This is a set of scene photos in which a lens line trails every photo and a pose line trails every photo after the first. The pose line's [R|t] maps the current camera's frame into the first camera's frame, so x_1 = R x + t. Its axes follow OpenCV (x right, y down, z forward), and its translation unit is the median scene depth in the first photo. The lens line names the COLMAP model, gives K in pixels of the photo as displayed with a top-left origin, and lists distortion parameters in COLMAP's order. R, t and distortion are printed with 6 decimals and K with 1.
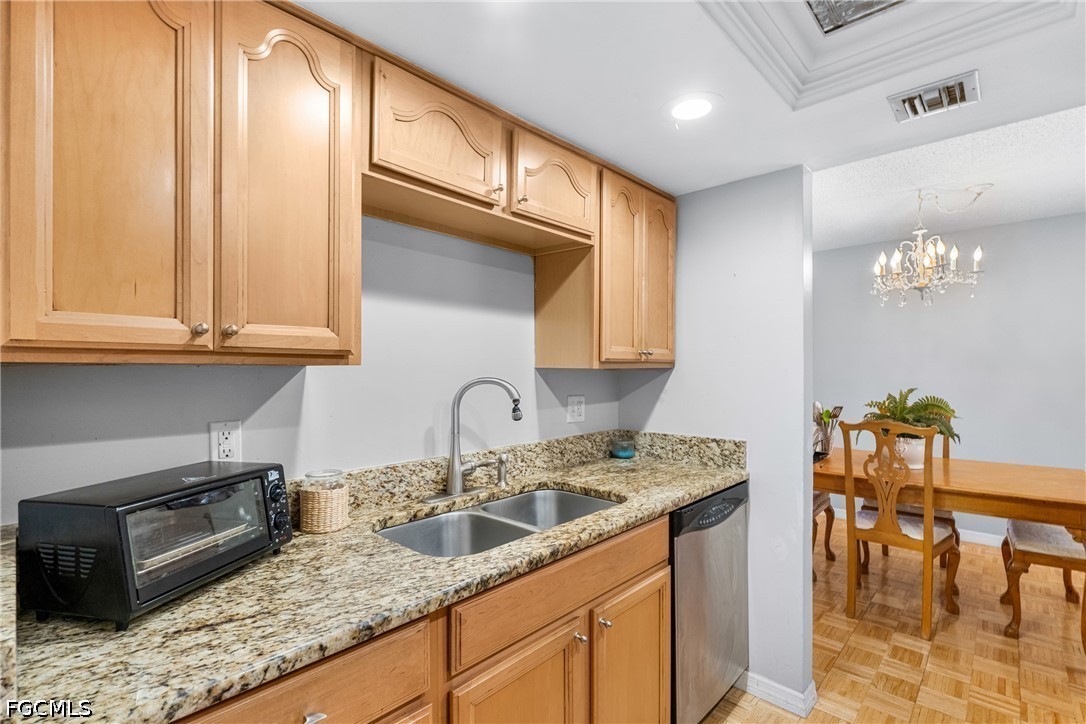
lens RADIAL K [[510.6, 0, 541.2], [0, 510.6, 367.3], [0, 0, 1]] dist [-0.000394, -0.000239]
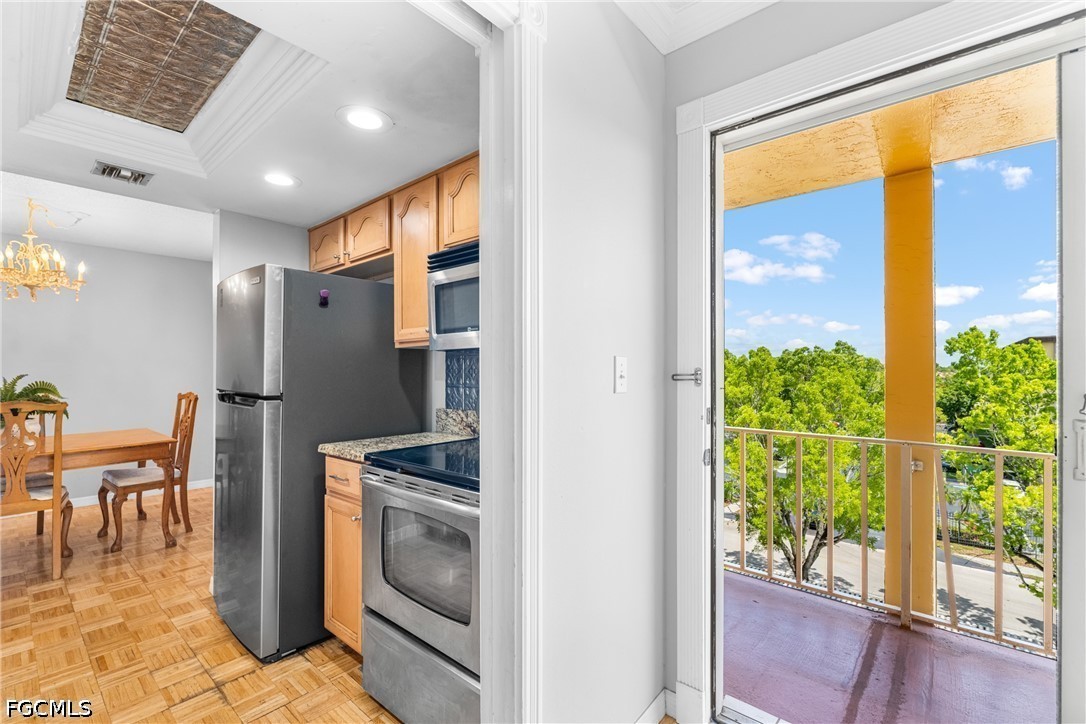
lens RADIAL K [[481.9, 0, 543.0], [0, 481.9, 367.7], [0, 0, 1]] dist [-0.011090, 0.000808]
pose [[-0.025197, -0.000634, 0.999682, -0.364600], [0.004287, 0.999991, 0.000743, 0.031955], [-0.999673, 0.004305, -0.025194, -0.114025]]
